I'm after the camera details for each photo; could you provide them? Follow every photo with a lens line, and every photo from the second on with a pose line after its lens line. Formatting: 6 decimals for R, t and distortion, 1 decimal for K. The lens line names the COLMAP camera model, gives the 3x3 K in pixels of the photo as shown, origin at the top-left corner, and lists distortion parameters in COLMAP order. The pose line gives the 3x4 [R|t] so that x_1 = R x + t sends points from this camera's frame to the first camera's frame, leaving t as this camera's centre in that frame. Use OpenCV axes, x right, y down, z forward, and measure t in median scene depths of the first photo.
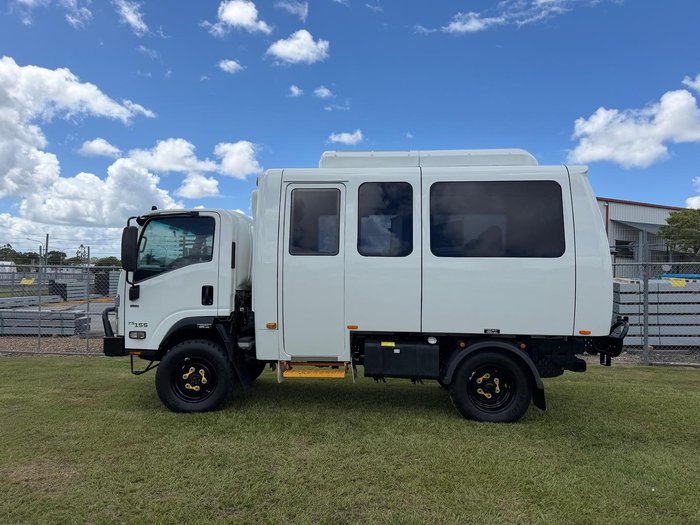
lens RADIAL K [[495.8, 0, 357.2], [0, 495.8, 260.2], [0, 0, 1]] dist [0.077230, -0.099802]
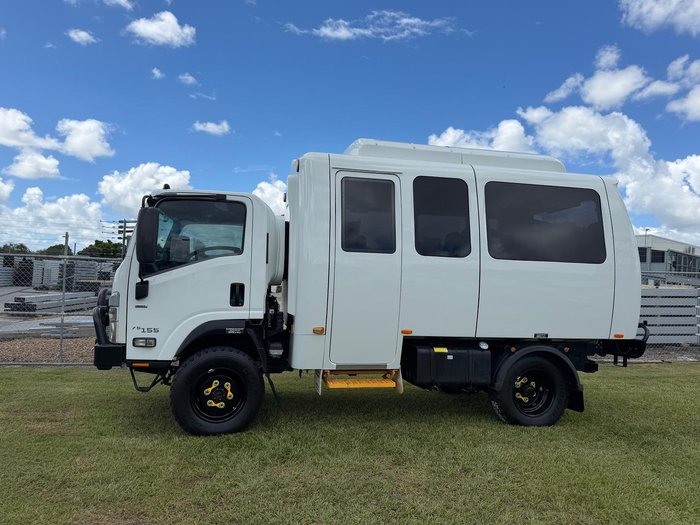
lens RADIAL K [[495.8, 0, 357.2], [0, 495.8, 260.2], [0, 0, 1]] dist [0.077230, -0.099802]
pose [[0.960067, 0.034129, 0.277682, -0.347470], [-0.036487, 0.999329, 0.003328, 0.001816], [-0.277382, -0.013327, 0.960667, 0.135675]]
